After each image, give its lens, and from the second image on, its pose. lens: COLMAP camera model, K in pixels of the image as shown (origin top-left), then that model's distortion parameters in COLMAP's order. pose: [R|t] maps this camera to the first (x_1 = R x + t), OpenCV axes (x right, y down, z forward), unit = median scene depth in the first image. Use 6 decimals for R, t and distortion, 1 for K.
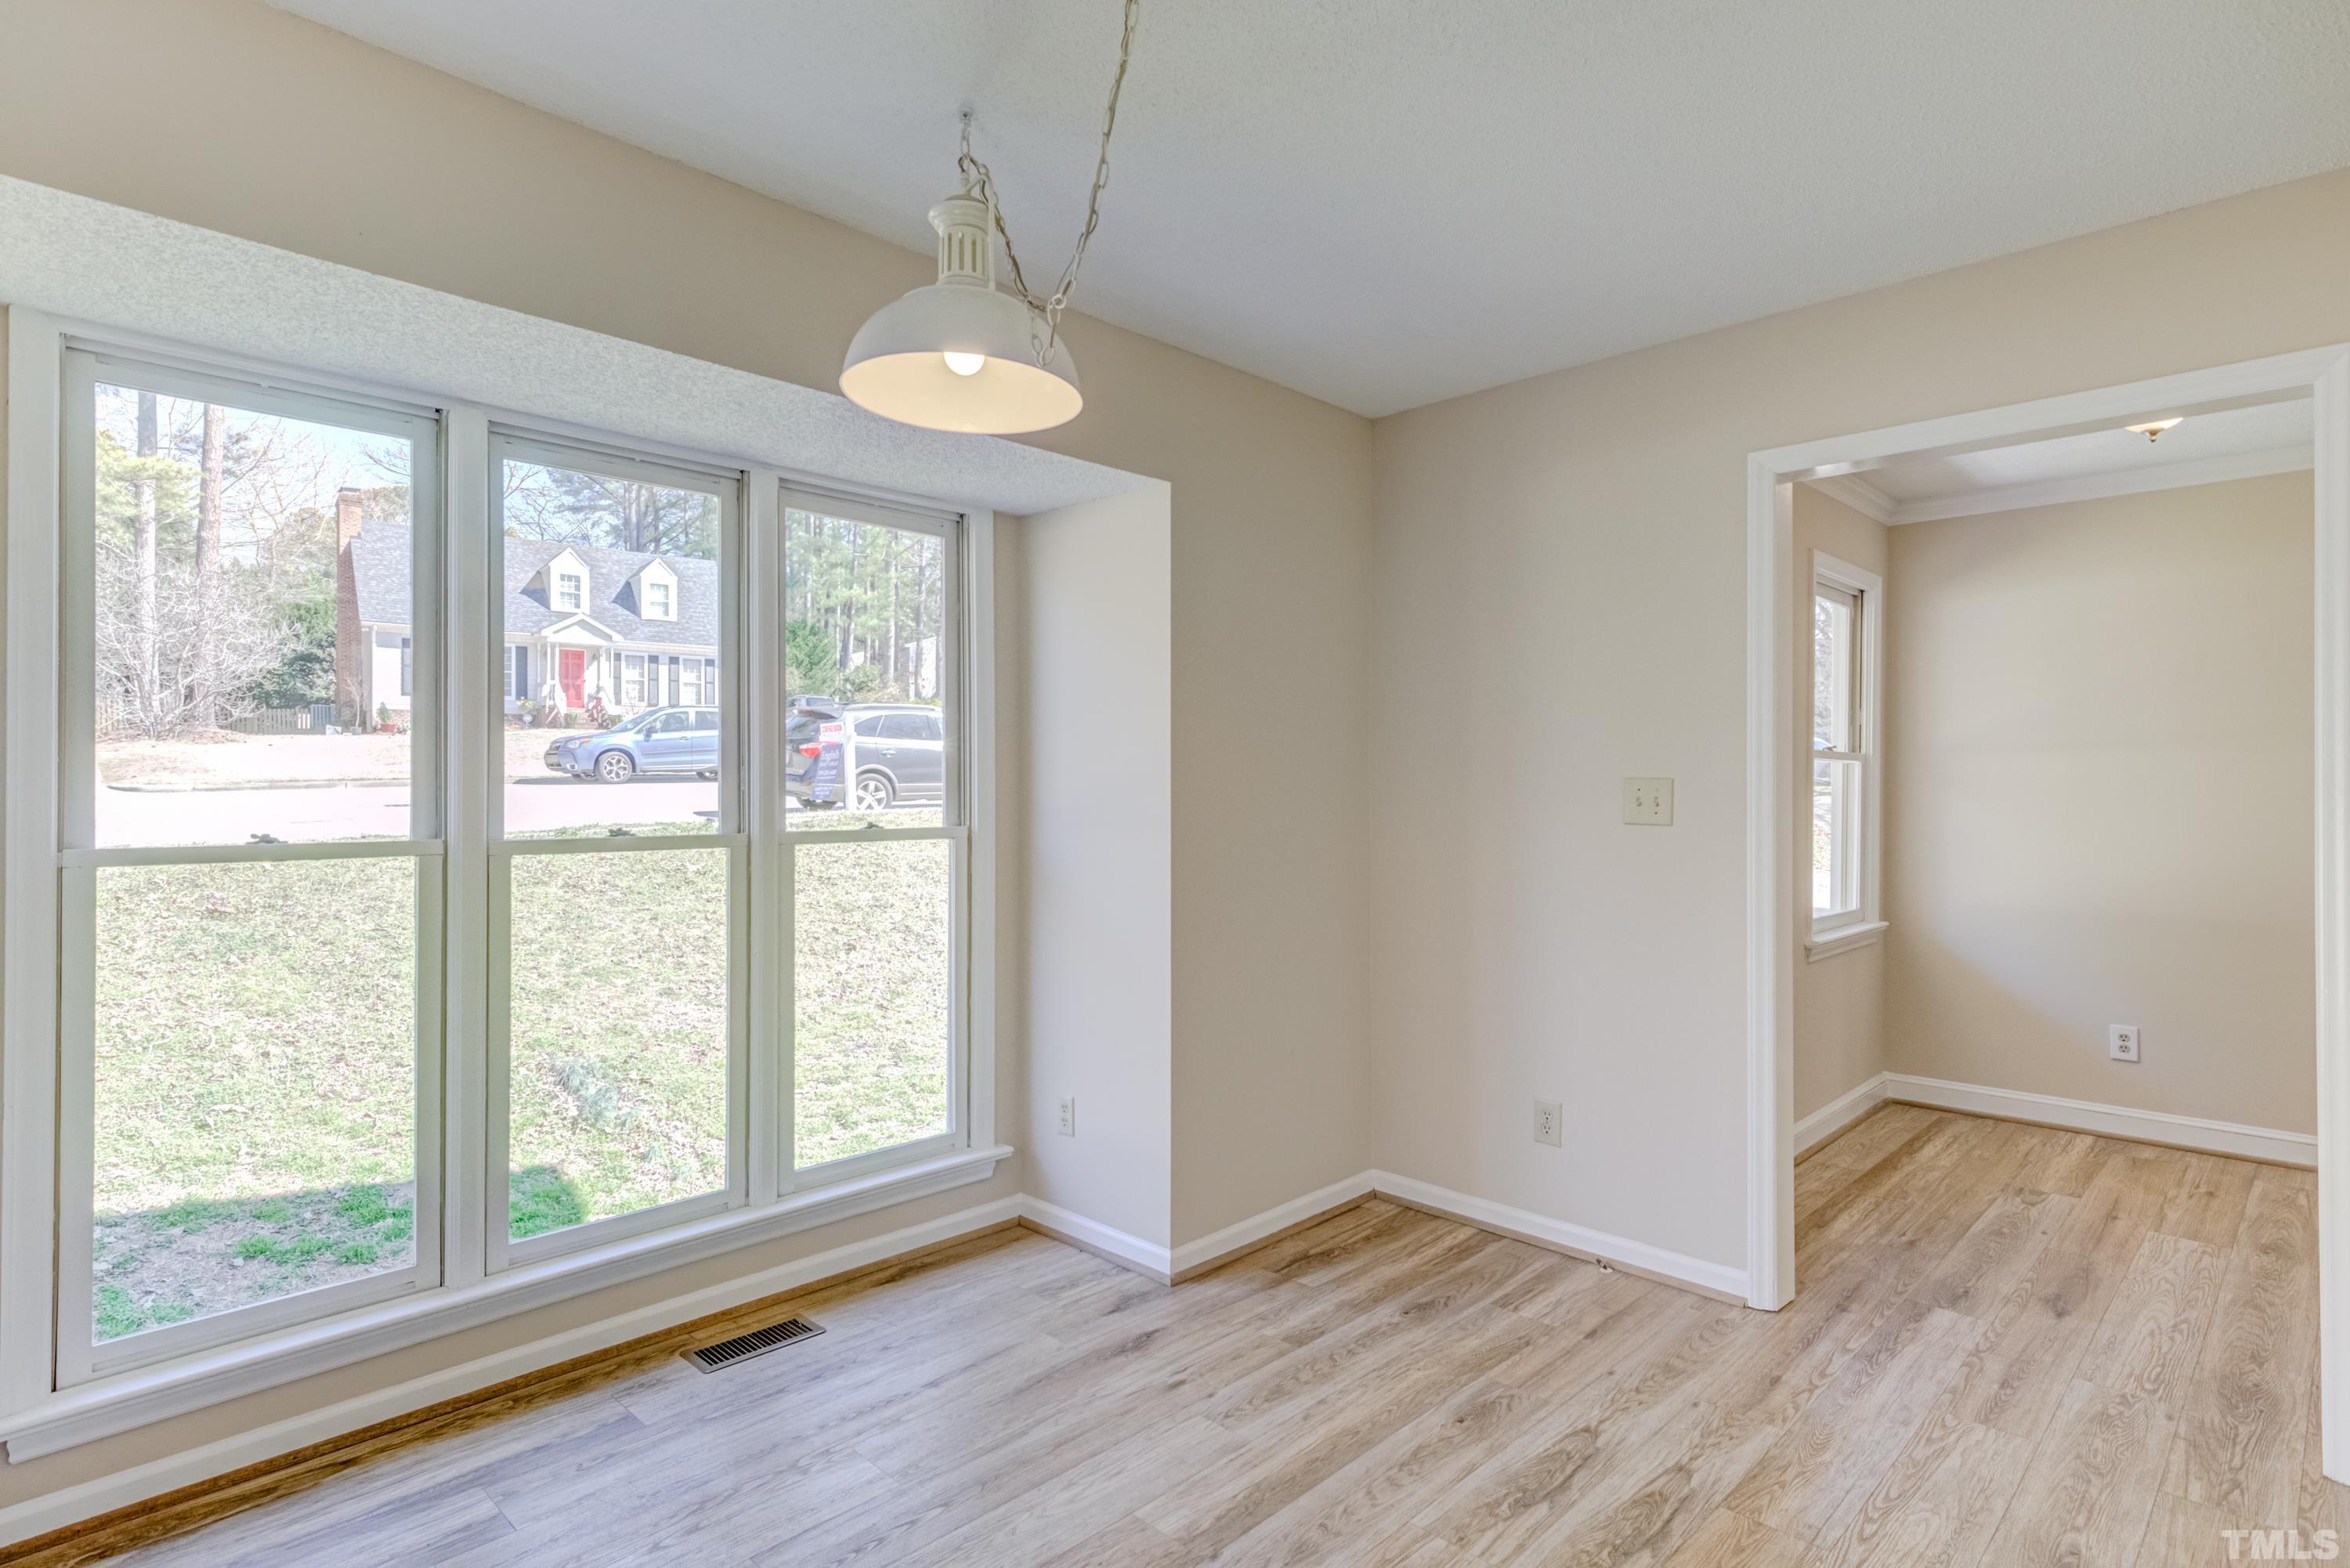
lens RADIAL K [[1190.2, 0, 1178.8], [0, 1190.2, 787.9], [0, 0, 1]] dist [0.012035, -0.000637]
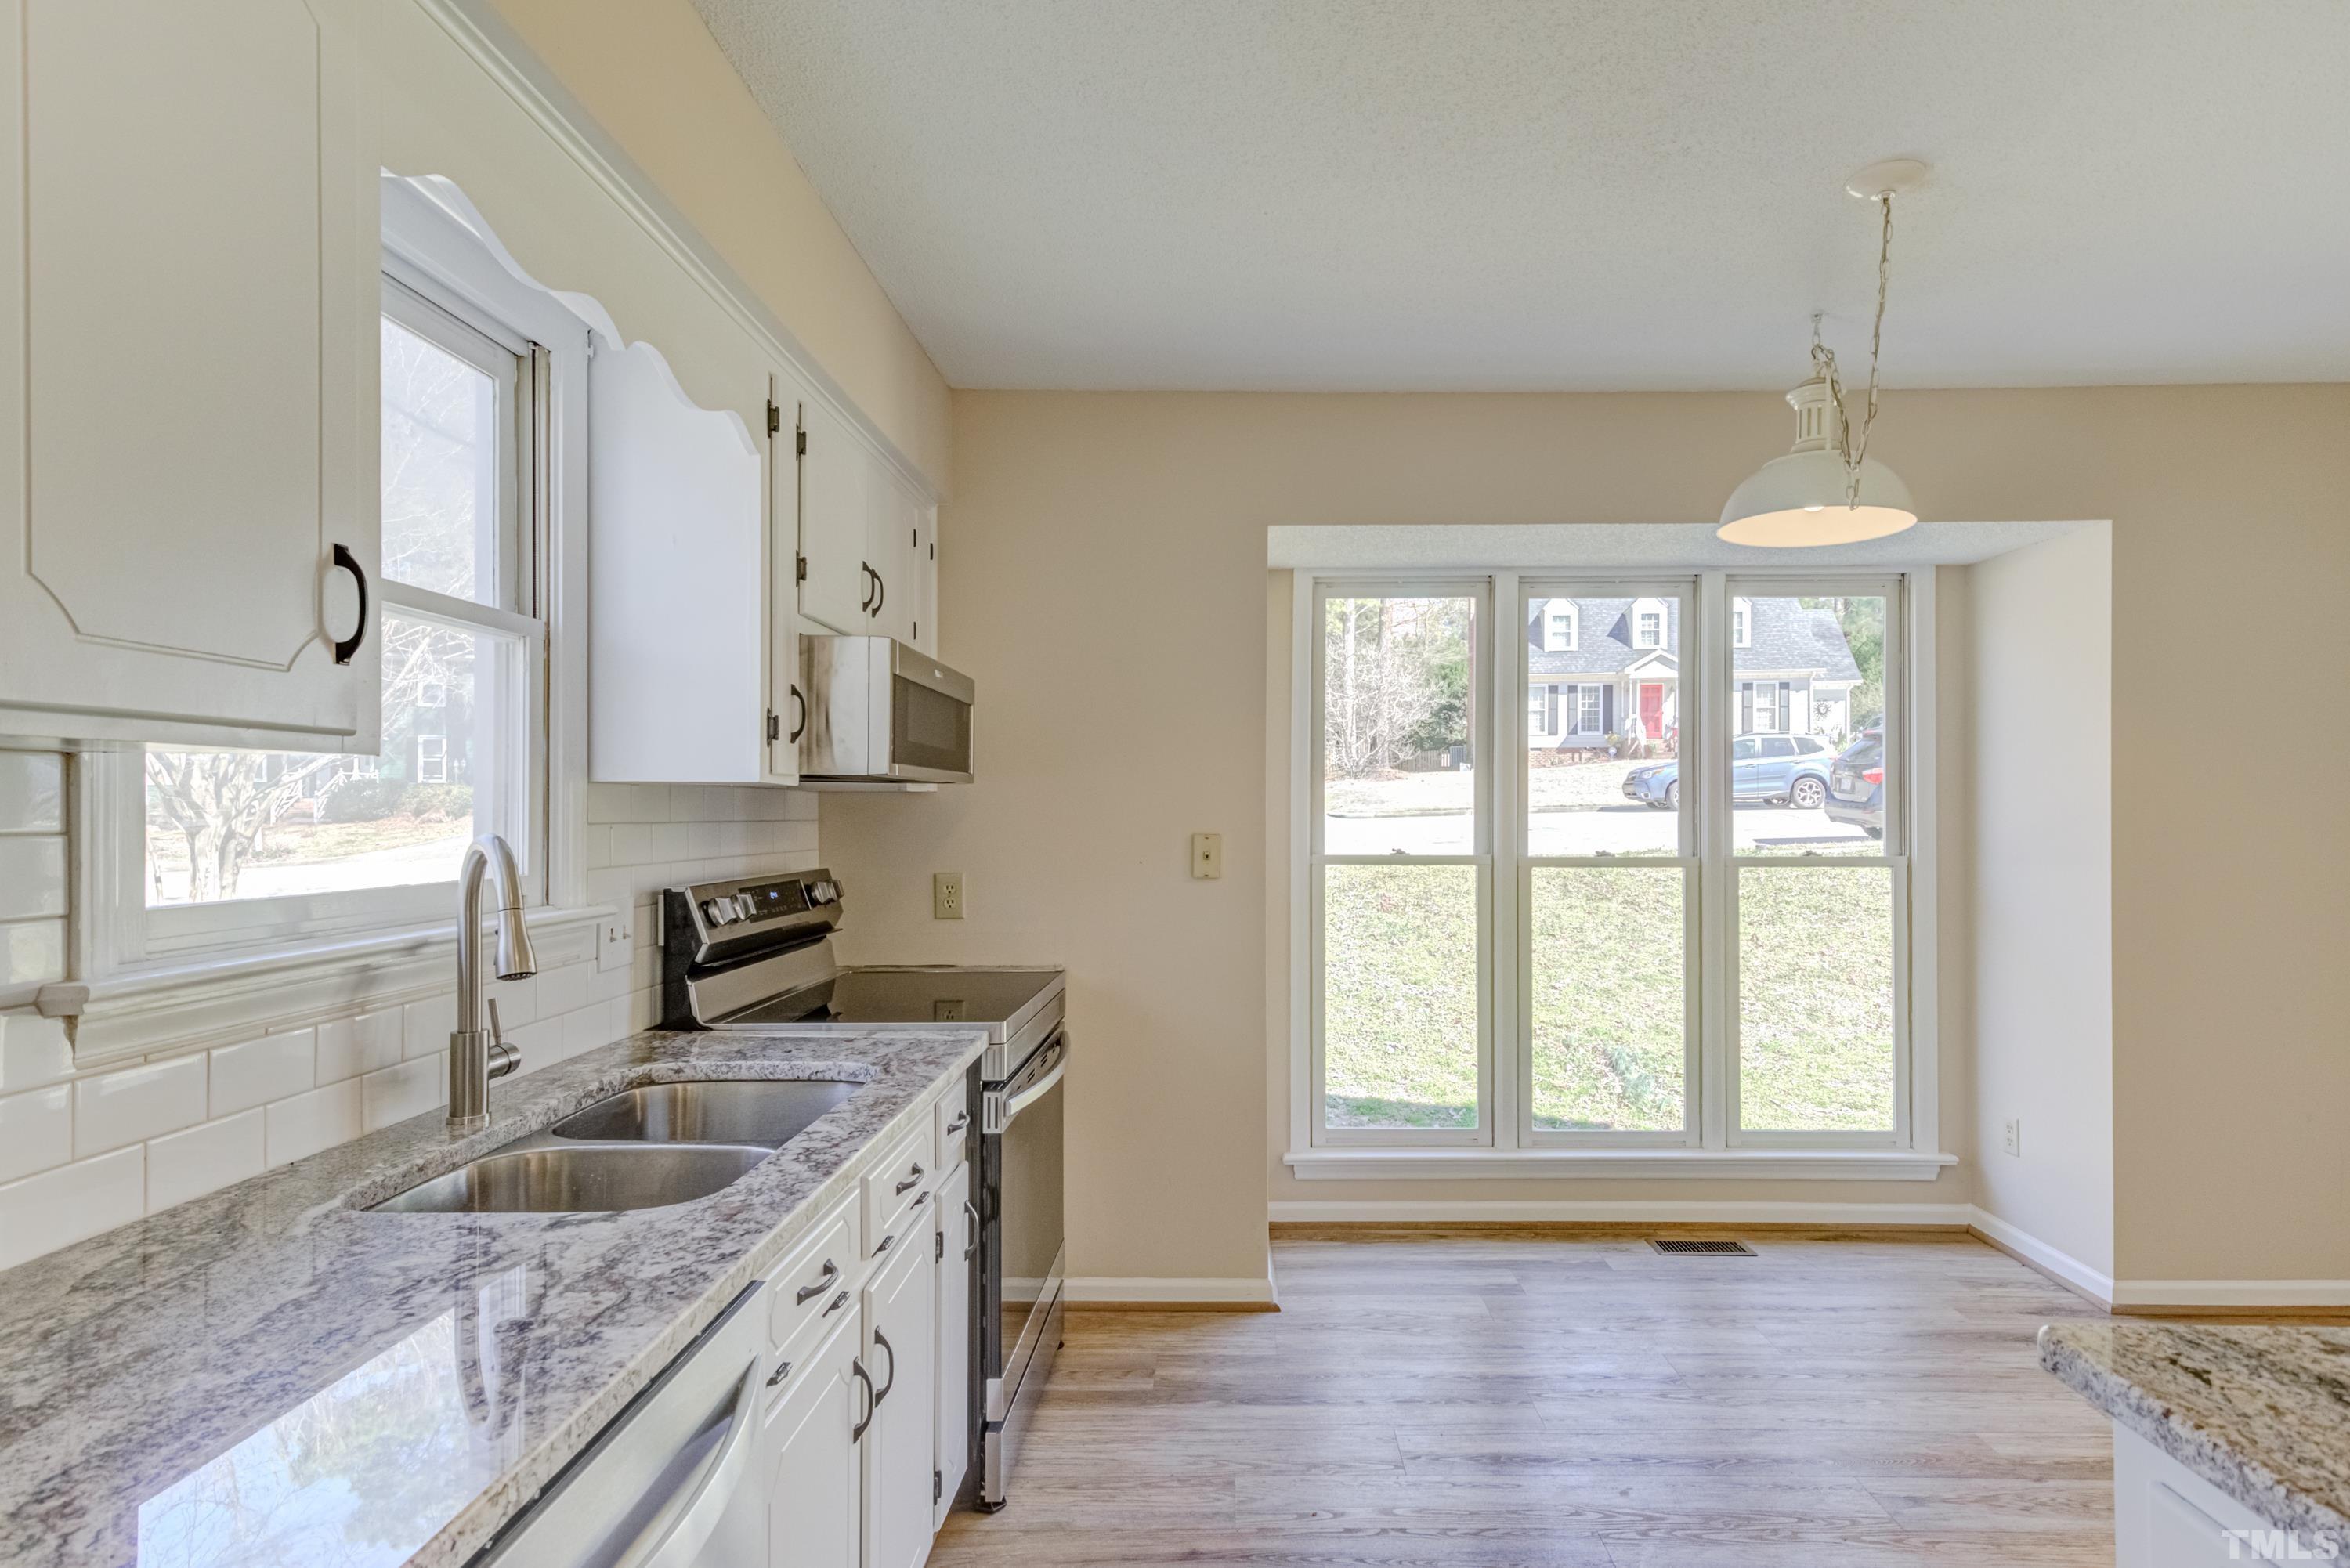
lens RADIAL K [[1291.8, 0, 1256.0], [0, 1291.8, 814.6], [0, 0, 1]] dist [0.052617, -0.000384]
pose [[0.709047, 0.000543, -0.705161, 0.151681], [0.000553, 0.999999, 0.001326, -0.004984], [0.705161, -0.001330, 0.709046, -0.173991]]
